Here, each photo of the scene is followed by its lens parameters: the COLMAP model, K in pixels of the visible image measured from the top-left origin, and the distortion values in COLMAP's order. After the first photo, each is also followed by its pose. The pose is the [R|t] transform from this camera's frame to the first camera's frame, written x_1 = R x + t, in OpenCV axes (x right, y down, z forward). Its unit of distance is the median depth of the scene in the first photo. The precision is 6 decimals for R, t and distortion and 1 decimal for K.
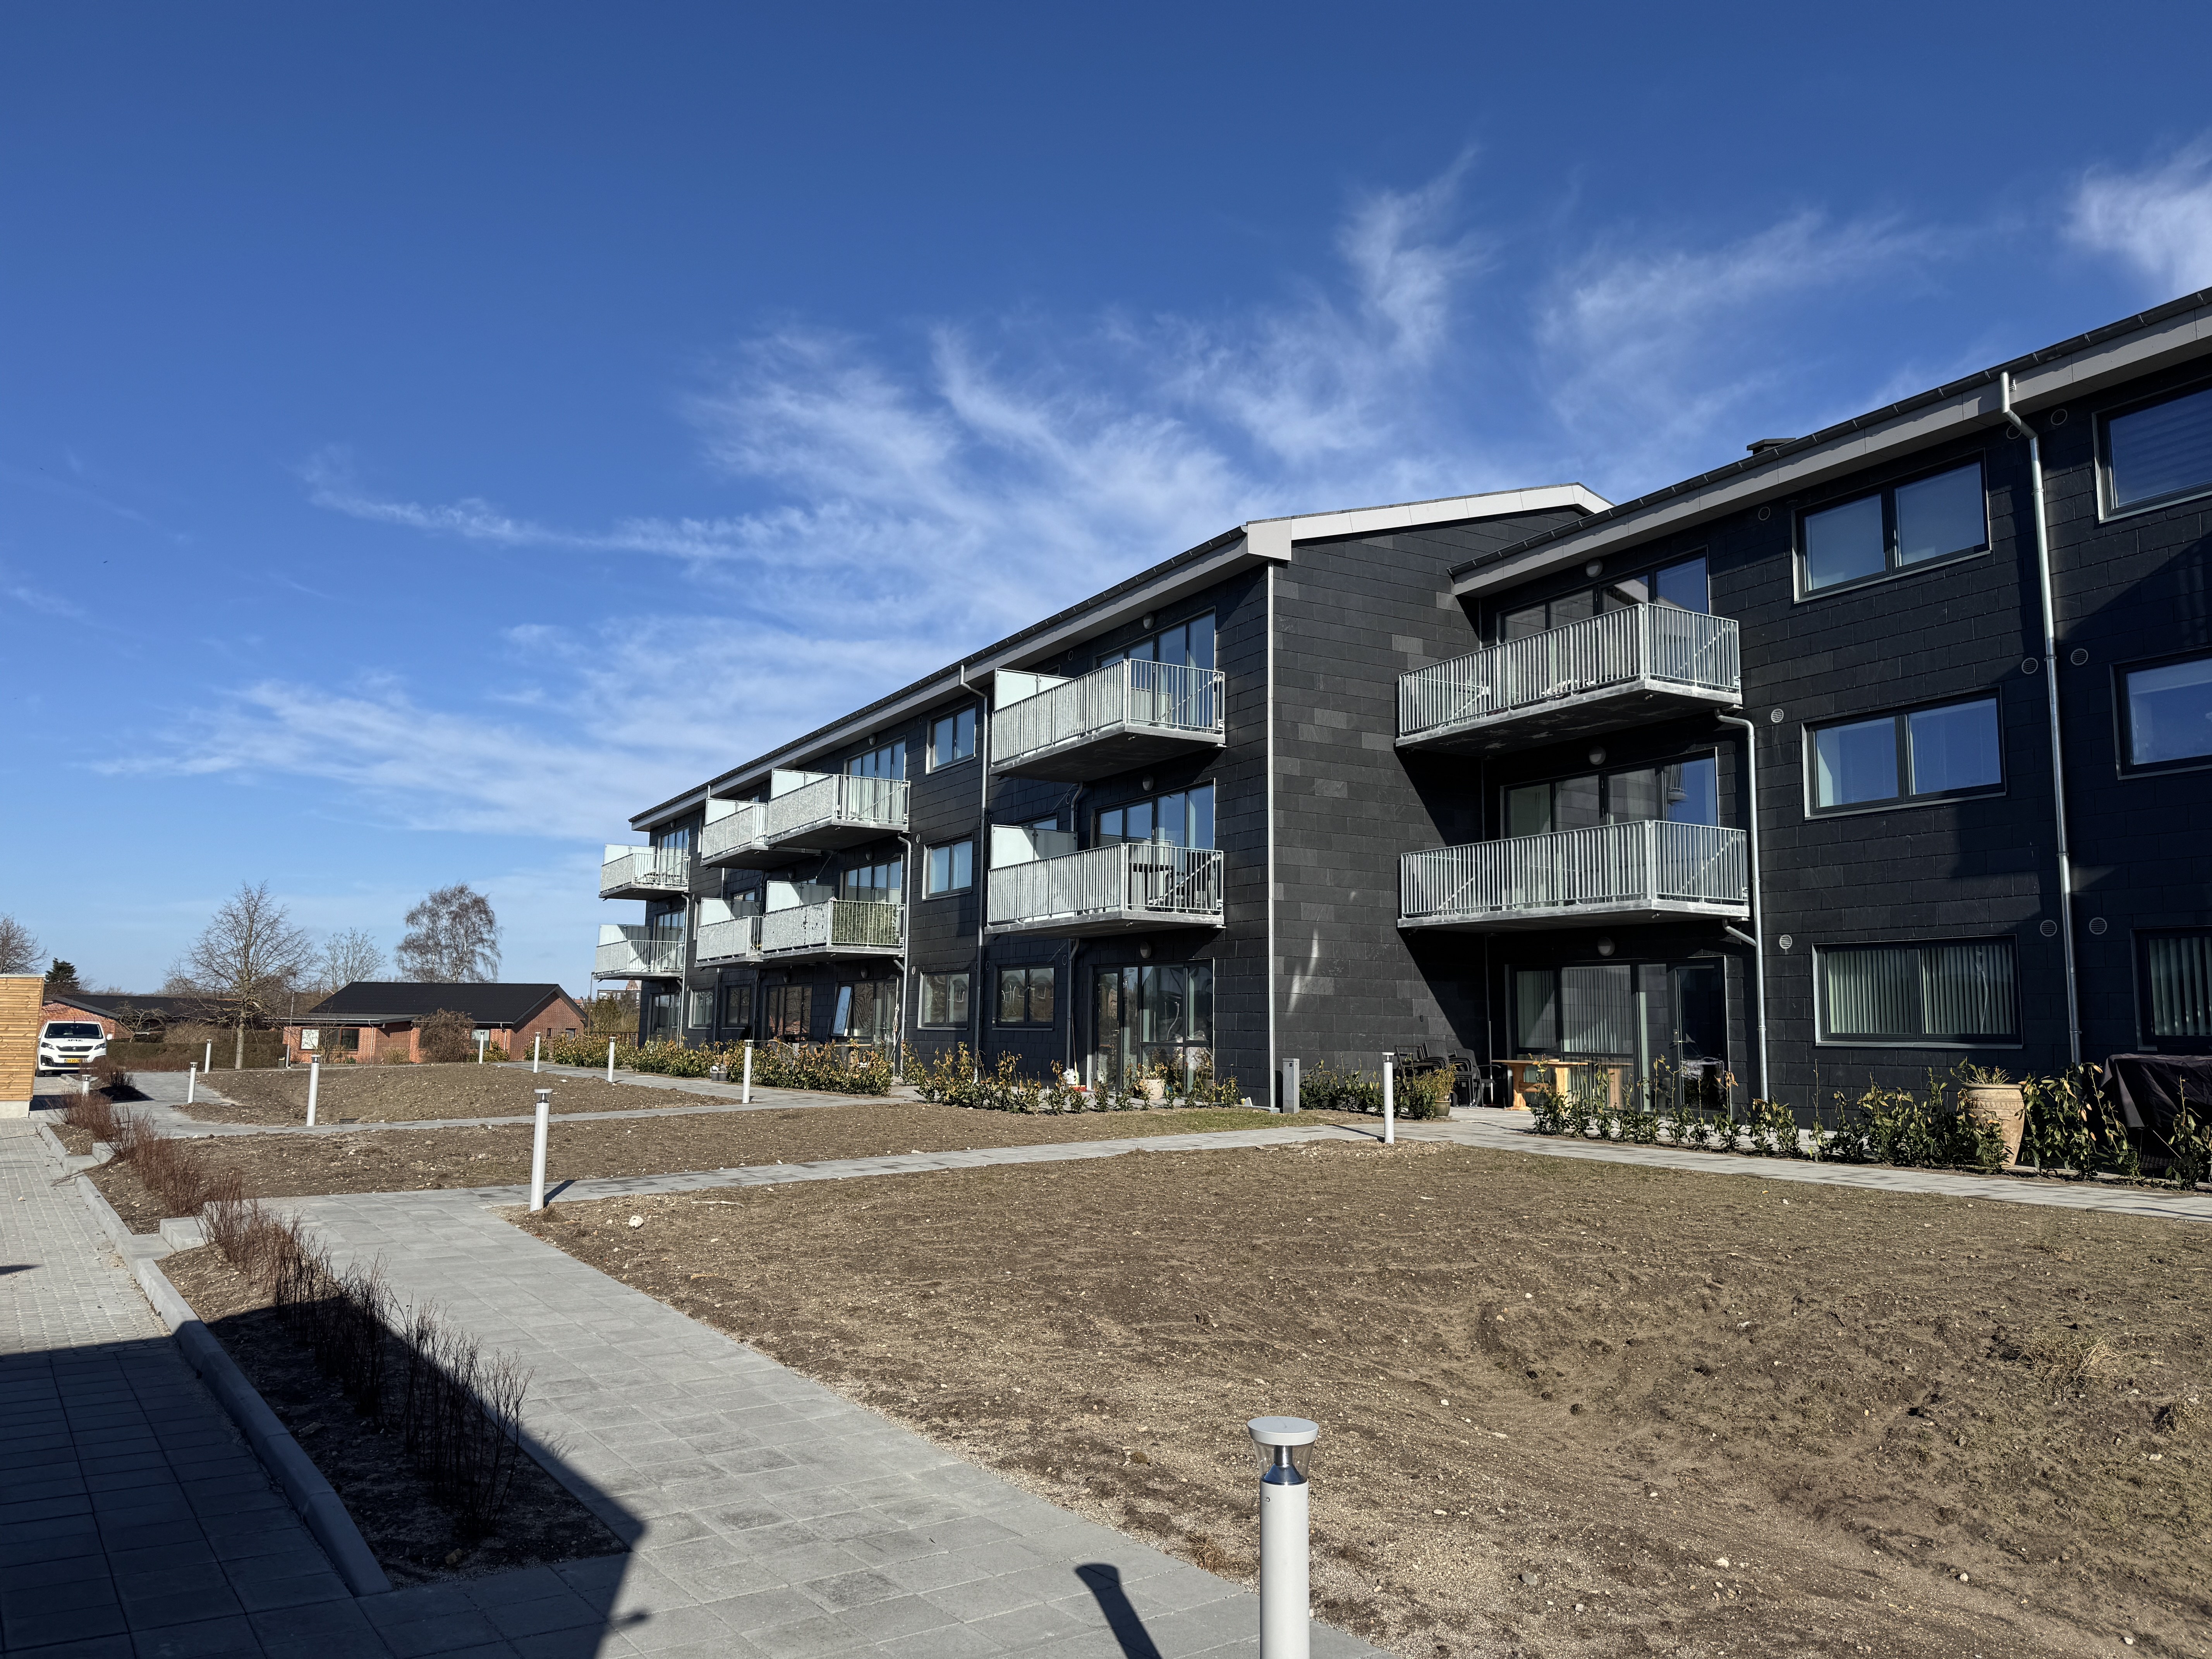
lens RADIAL K [[1533.7, 0, 1156.0], [0, 1533.7, 886.6], [0, 0, 1]] dist [0.088641, -0.038638]
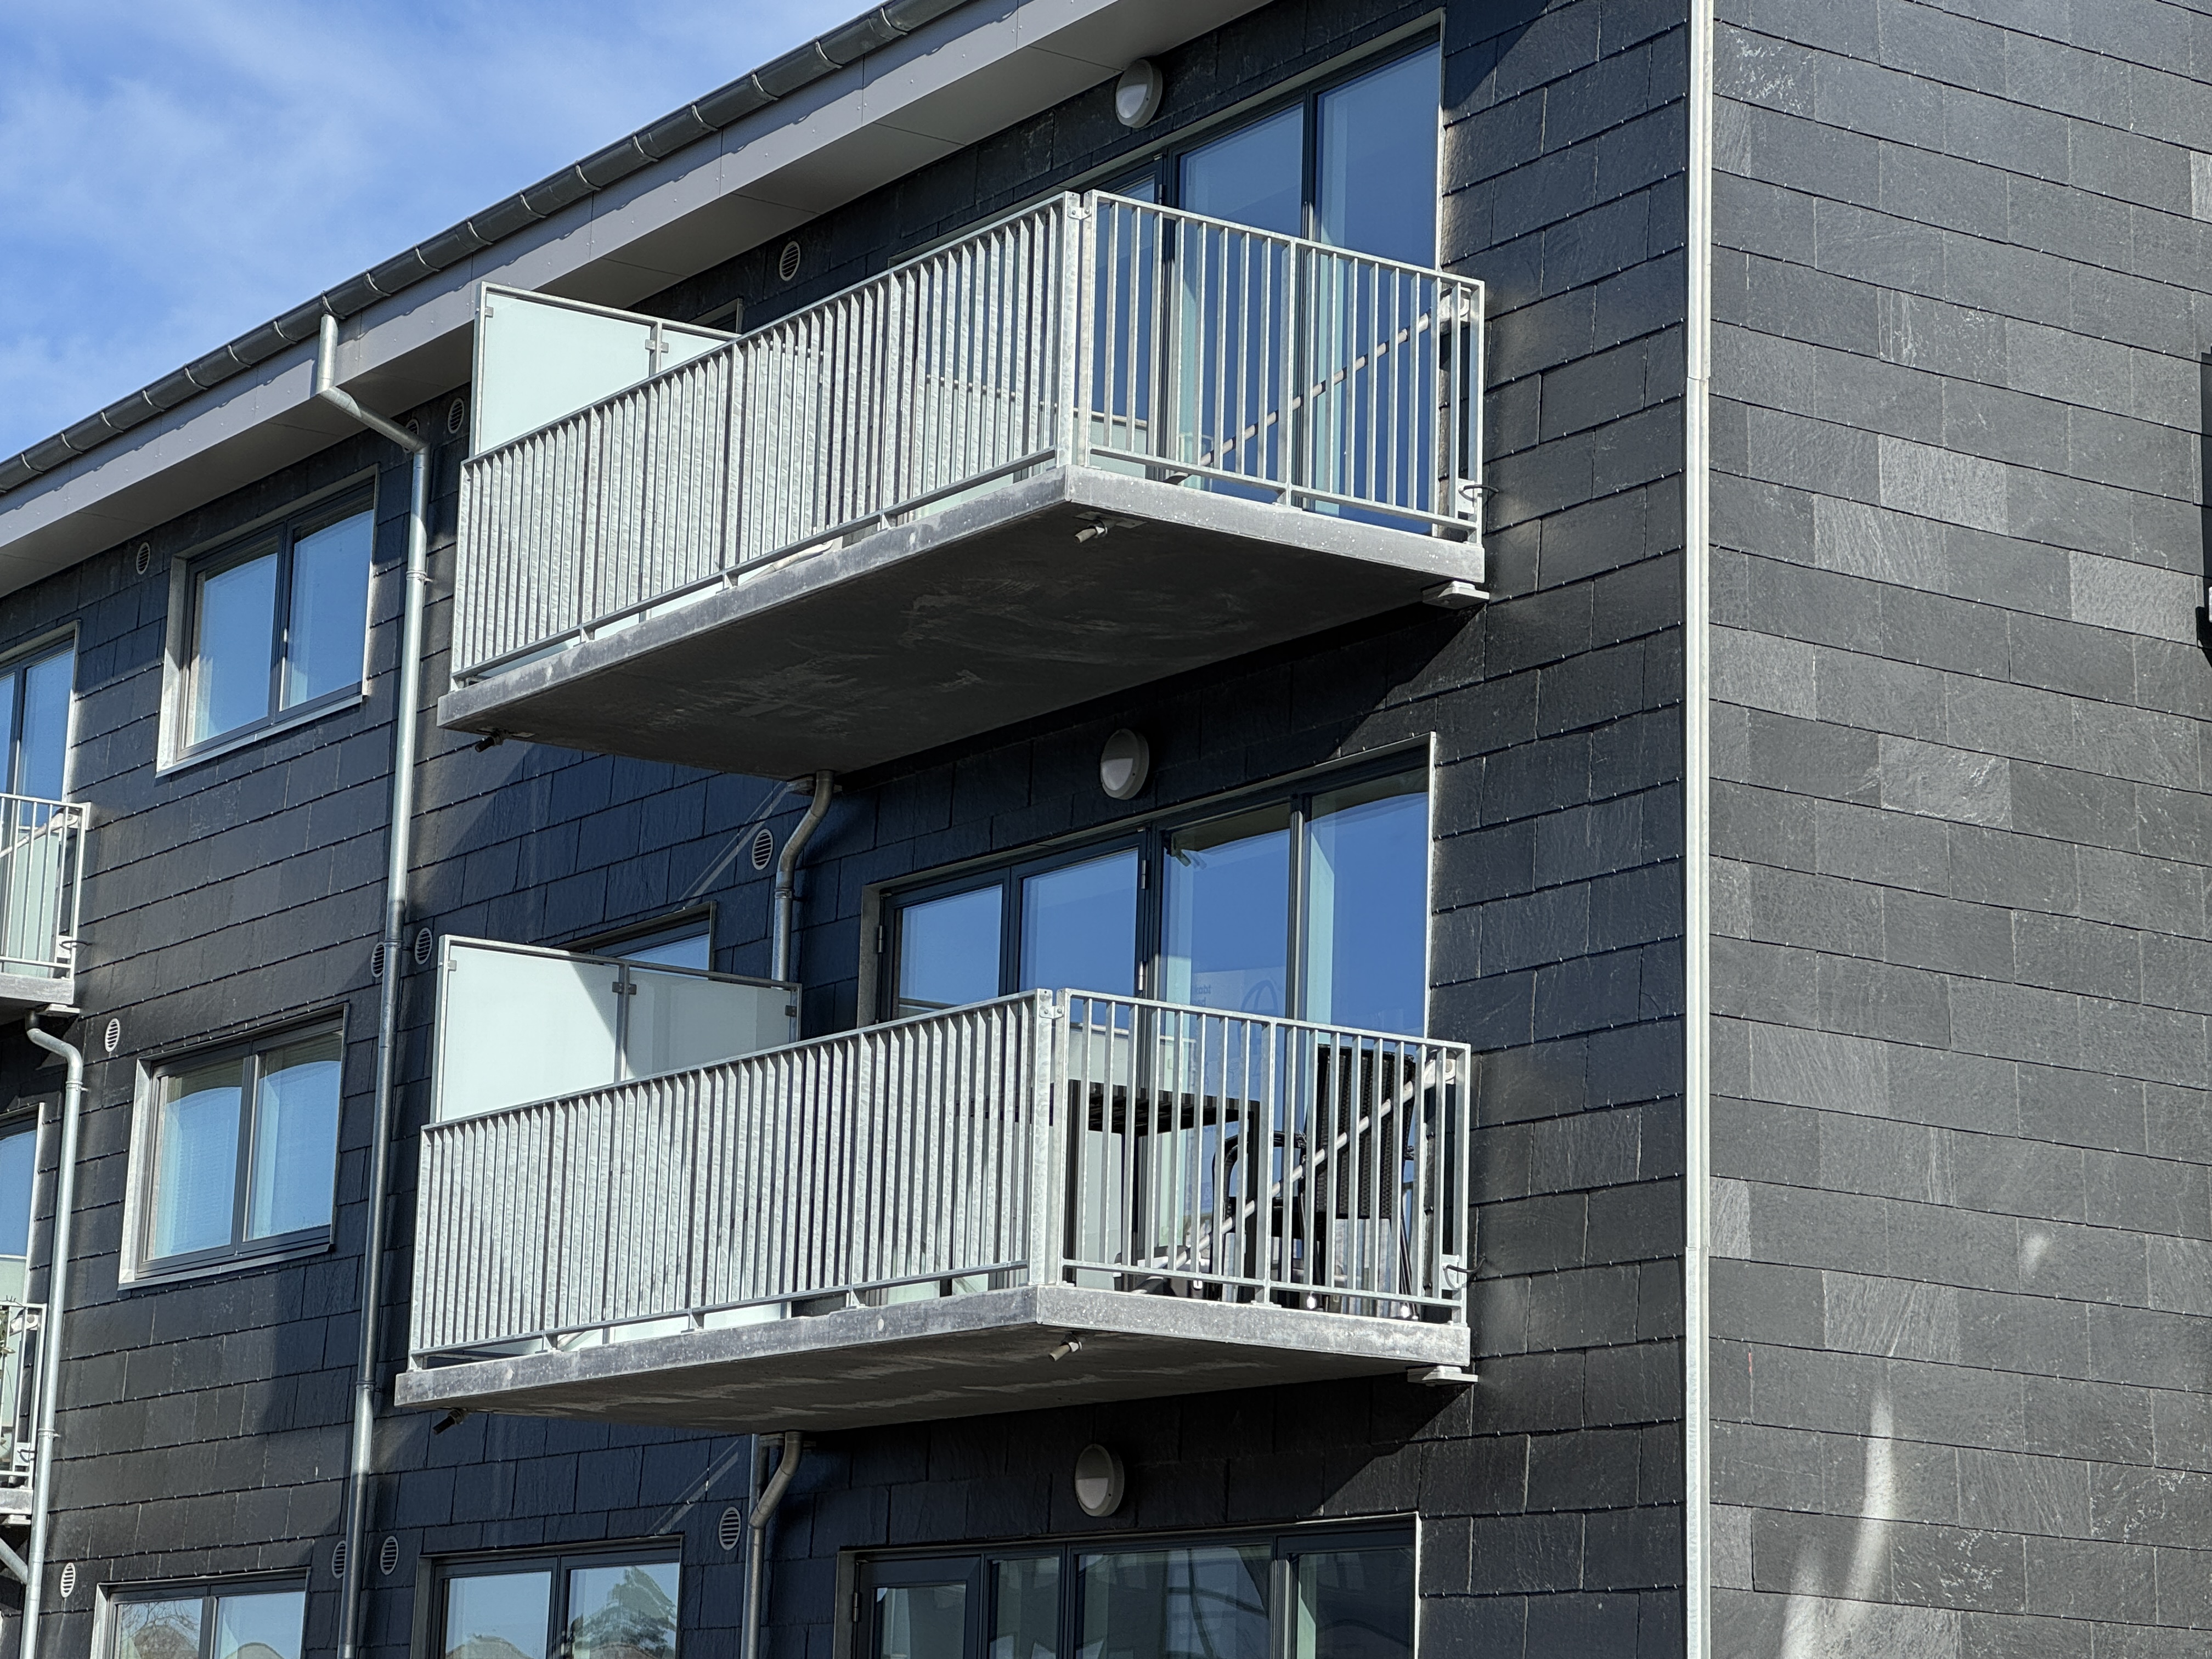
lens RADIAL K [[5216.3, 0, 1207.0], [0, 5216.3, 895.6], [0, 0, 1]] dist [0.203397, 0.000000]
pose [[0.998227, 0.027709, 0.052672, -0.029517], [-0.022915, 0.995720, -0.089536, 0.020281], [-0.054928, 0.088170, 0.994590, 0.177919]]
